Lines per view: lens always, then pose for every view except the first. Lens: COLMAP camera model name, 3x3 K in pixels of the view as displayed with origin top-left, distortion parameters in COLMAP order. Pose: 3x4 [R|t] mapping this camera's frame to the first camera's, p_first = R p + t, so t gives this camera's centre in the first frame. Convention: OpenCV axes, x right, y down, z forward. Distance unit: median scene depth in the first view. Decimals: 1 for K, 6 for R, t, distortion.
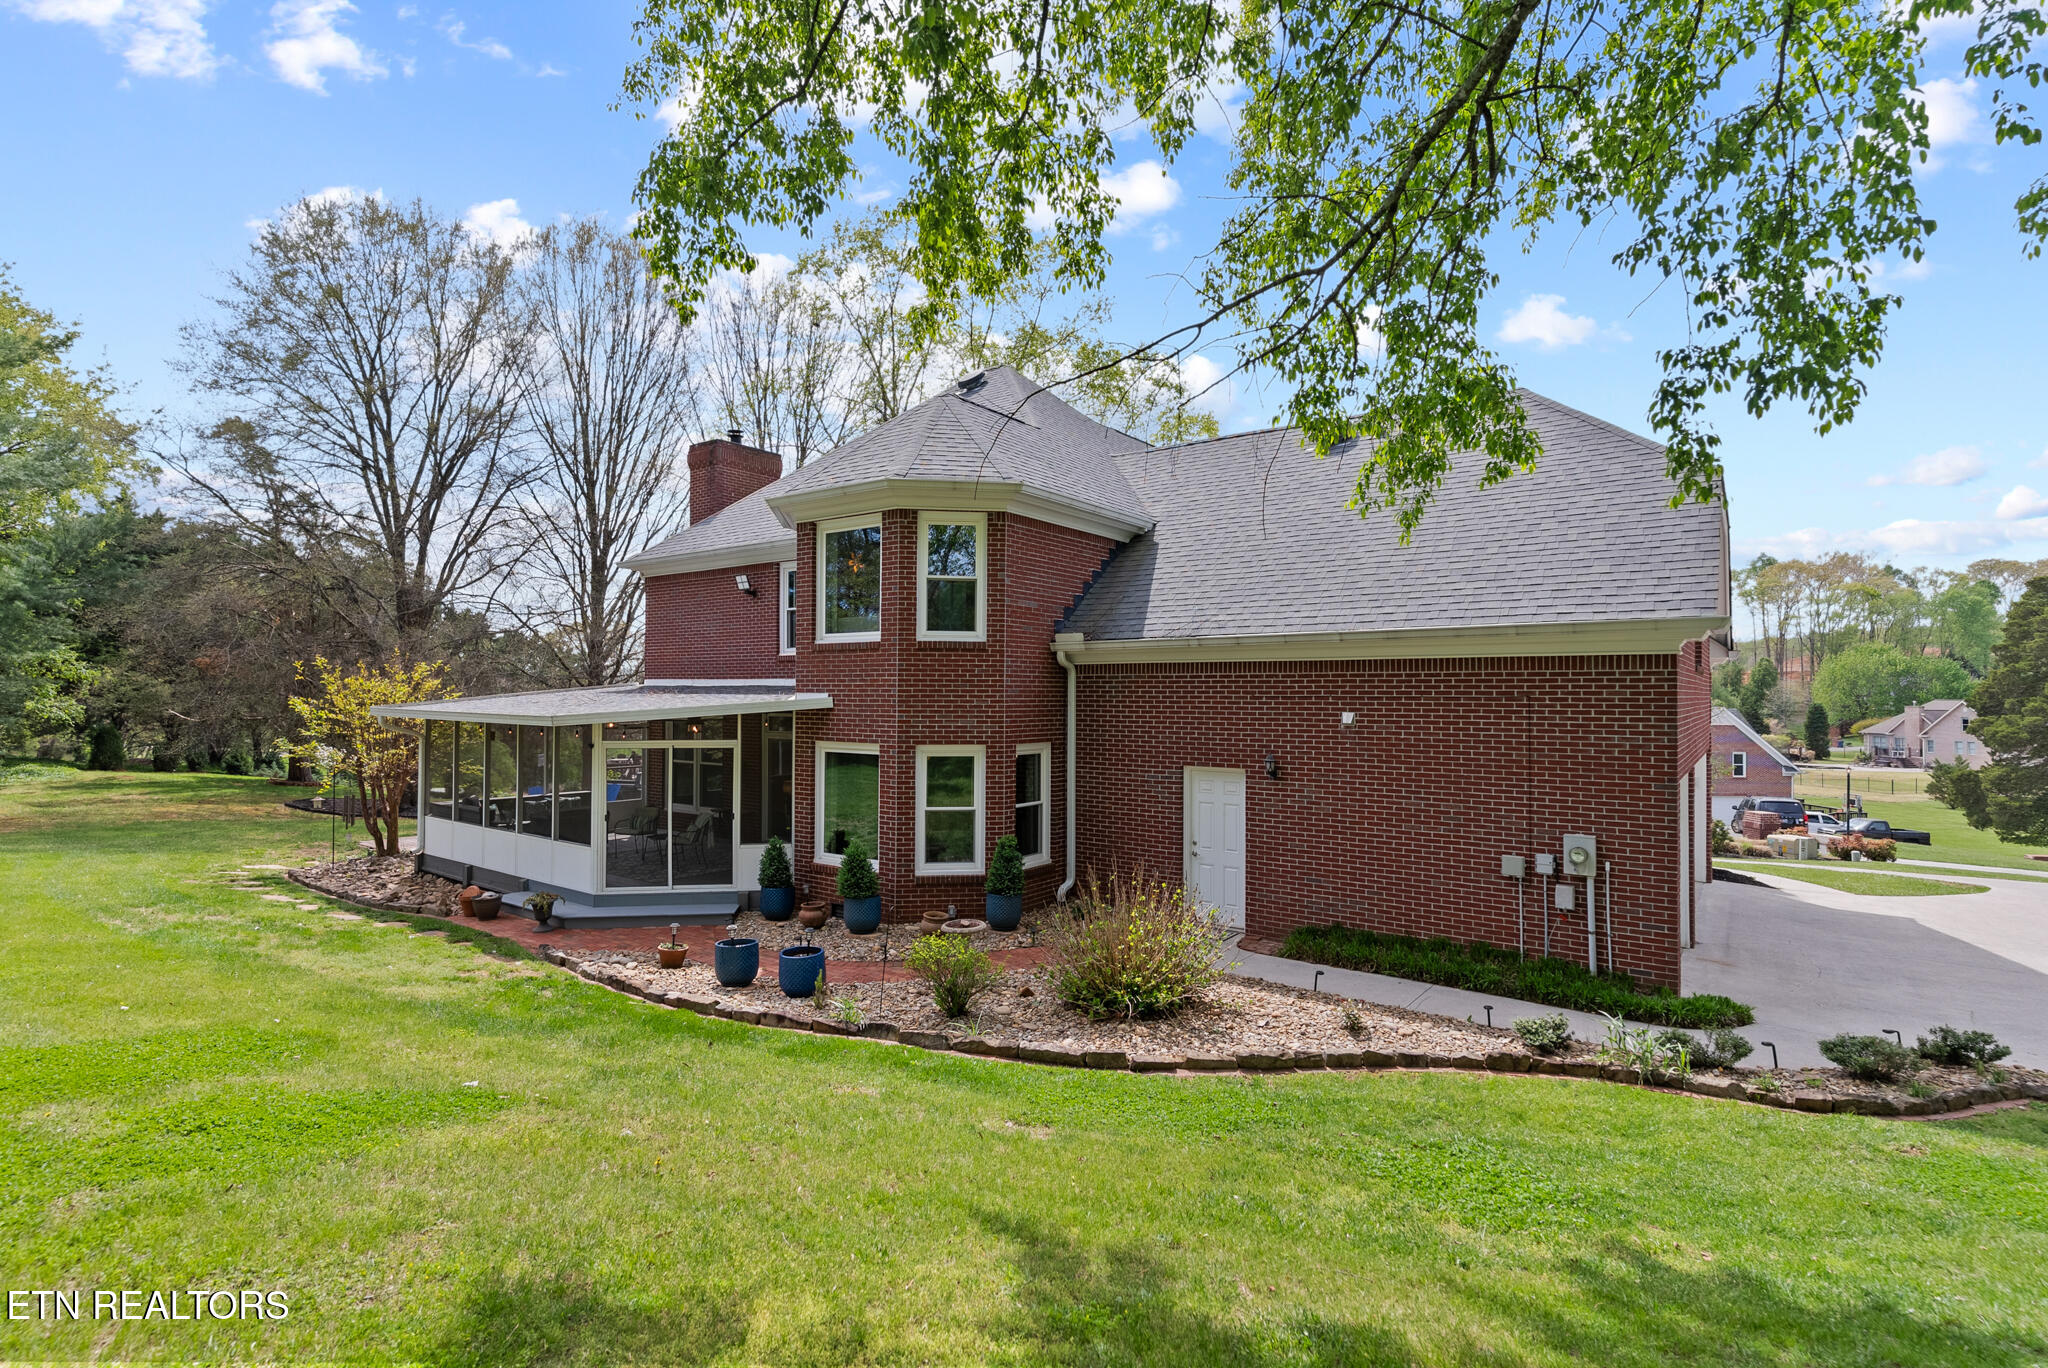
lens RADIAL K [[938.5, 0, 1050.1], [0, 938.5, 679.8], [0, 0, 1]] dist [0.002177, -0.000549]
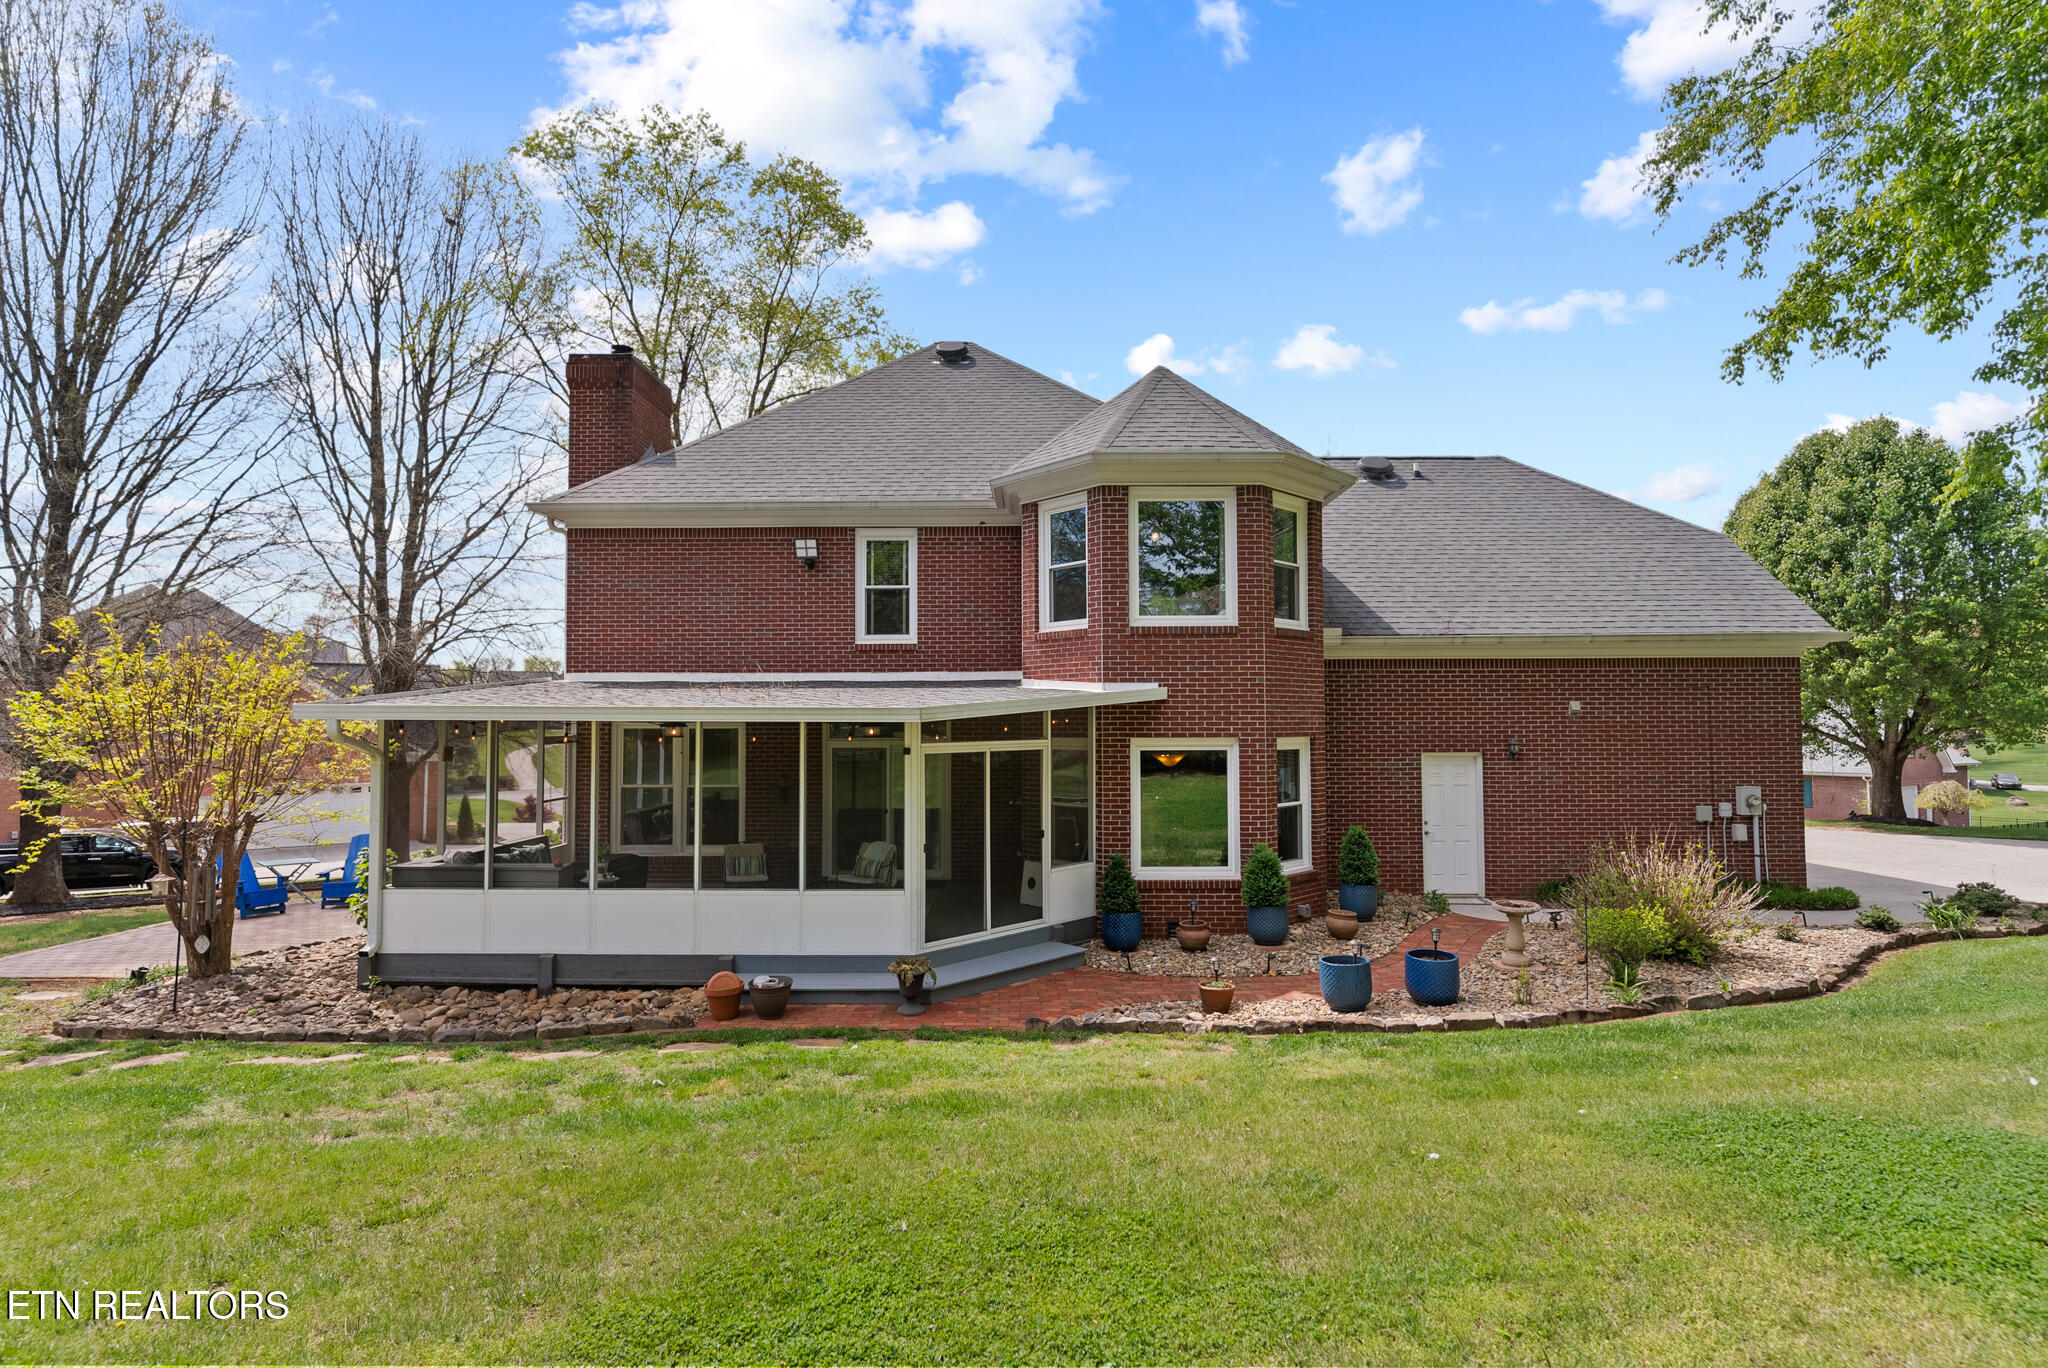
lens RADIAL K [[986.3, 0, 1030.9], [0, 986.3, 680.9], [0, 0, 1]] dist [0.000958, 0.000443]
pose [[0.816448, 0.016445, 0.577185, -1.030285], [0.001471, 0.999532, -0.030559, 0.047731], [-0.577417, 0.025799, 0.816042, 0.377891]]
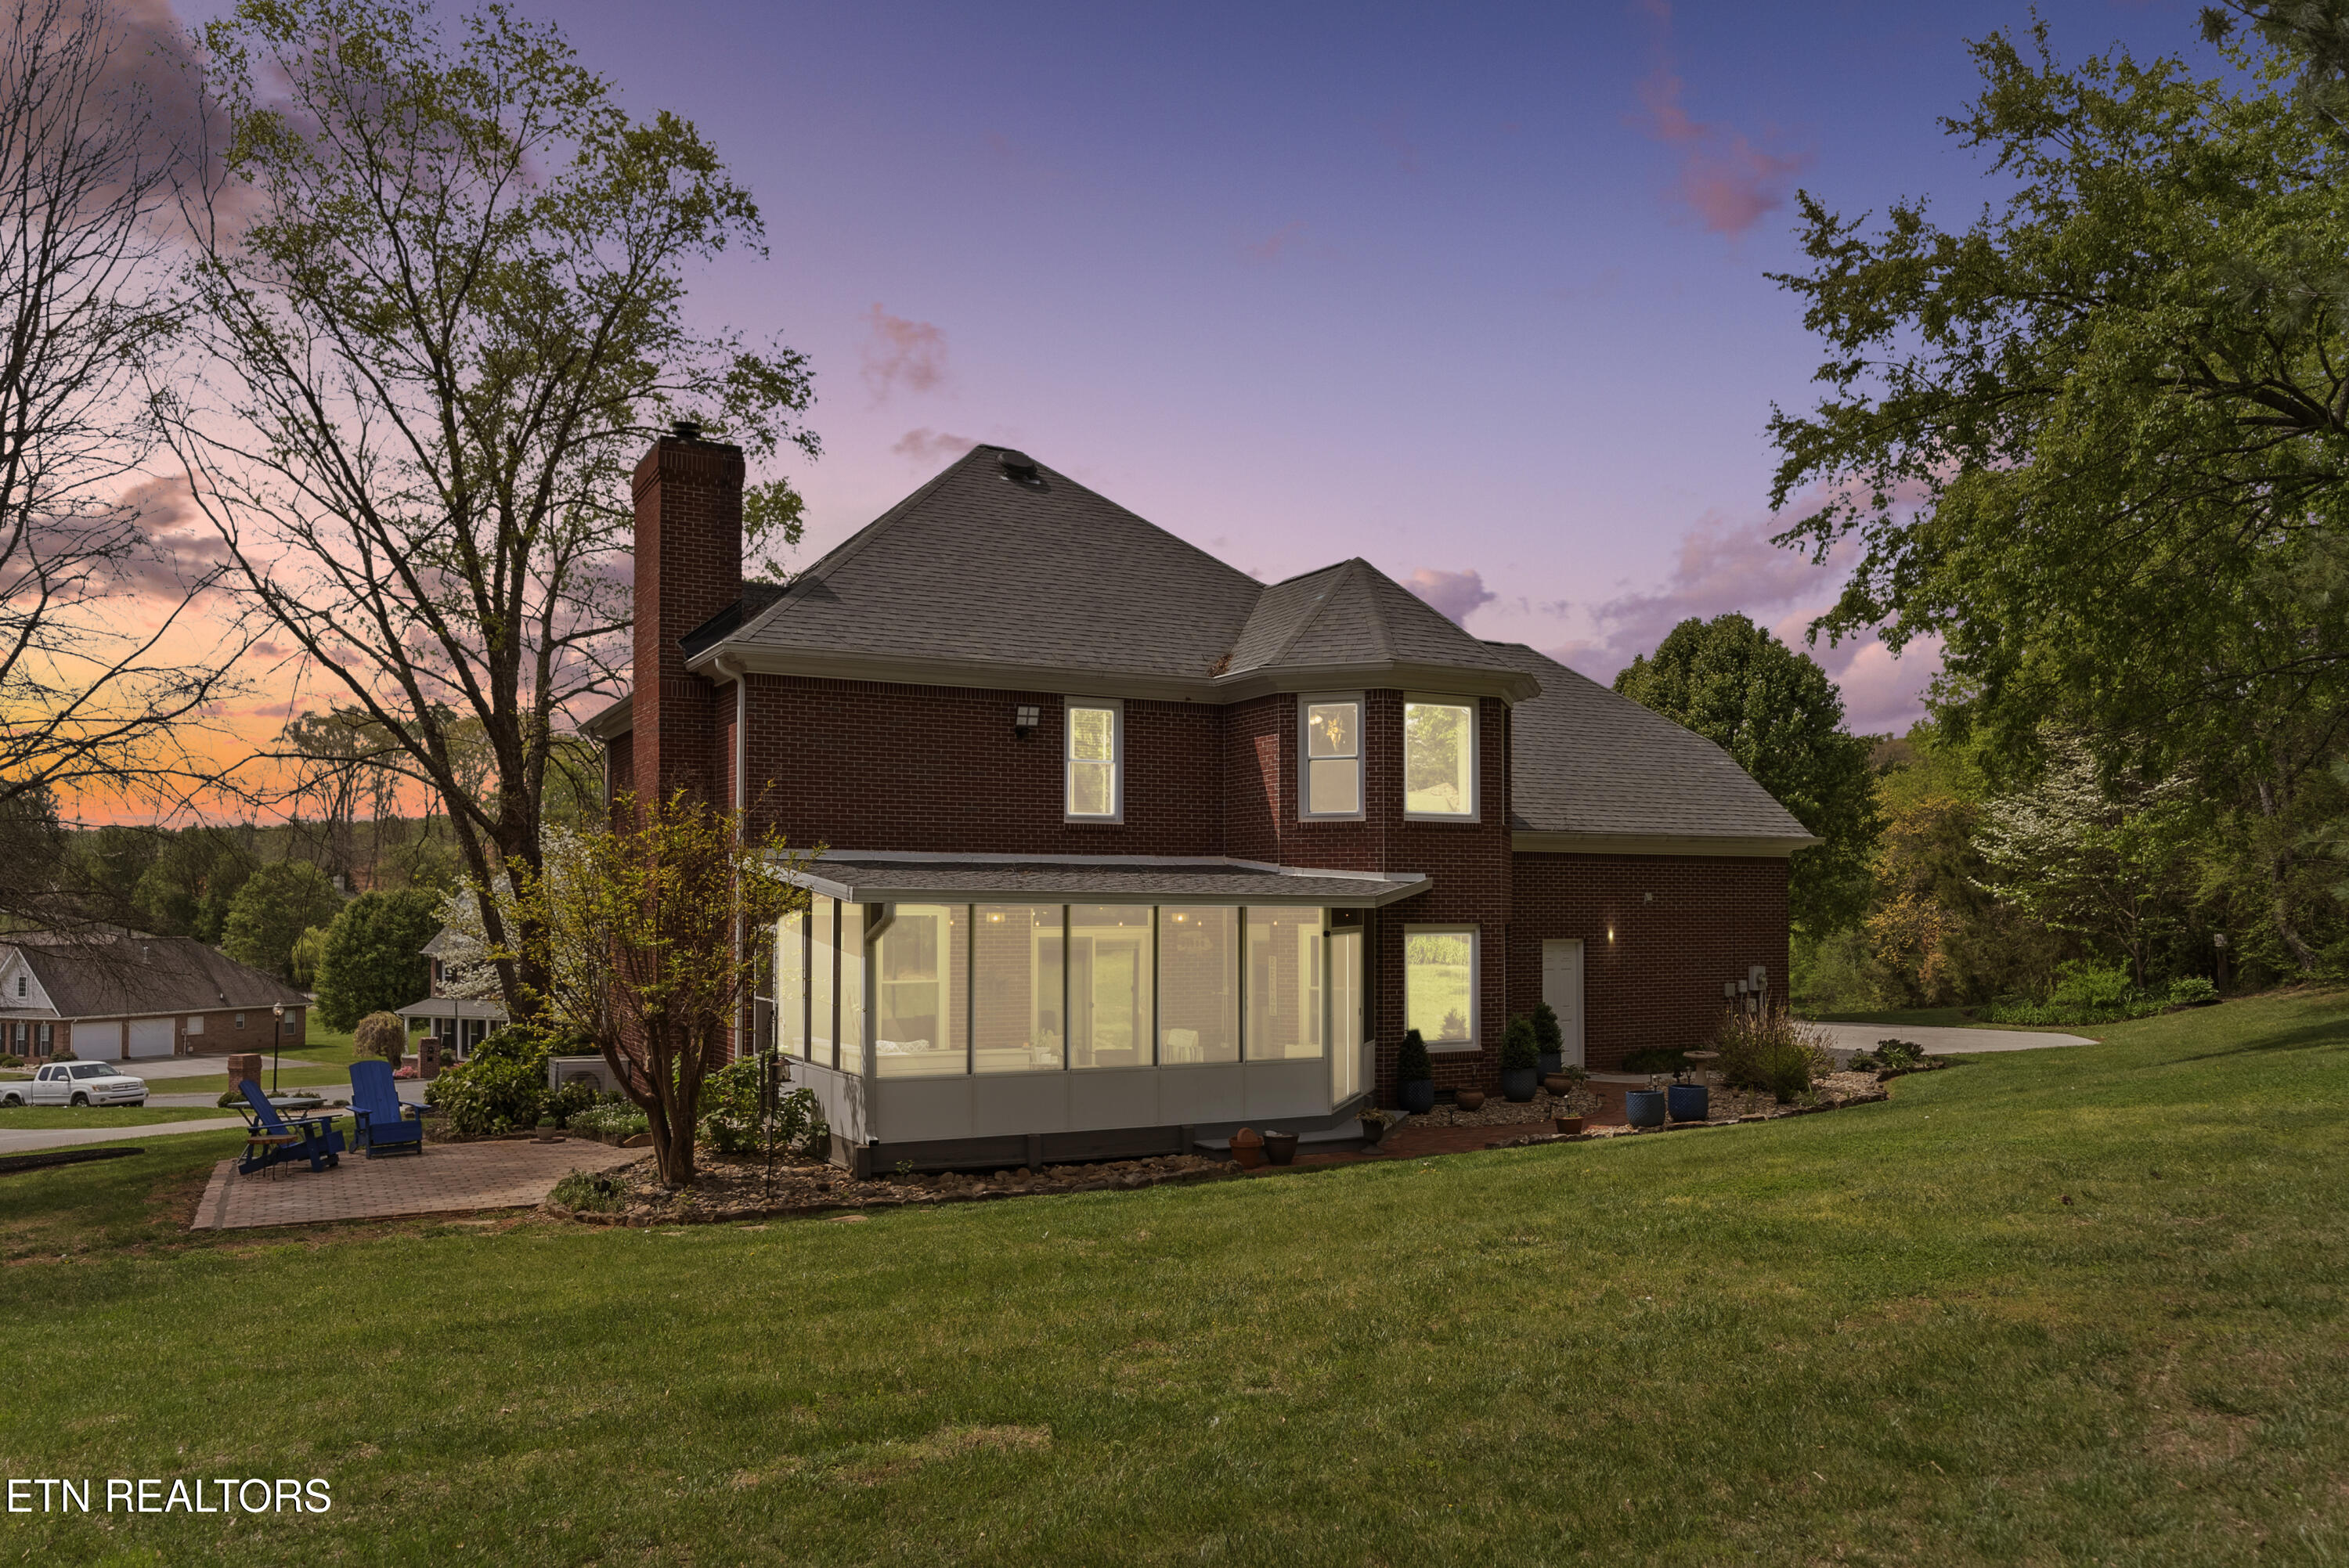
lens RADIAL K [[1689.7, 0, 1183.8], [0, 1689.7, 849.3], [0, 0, 1]] dist [0.038842, -0.005508]
pose [[0.423848, 0.027203, 0.905325, -2.299621], [-0.009864, 0.999628, -0.025419, 0.041861], [-0.905680, 0.001844, 0.423959, 0.585401]]
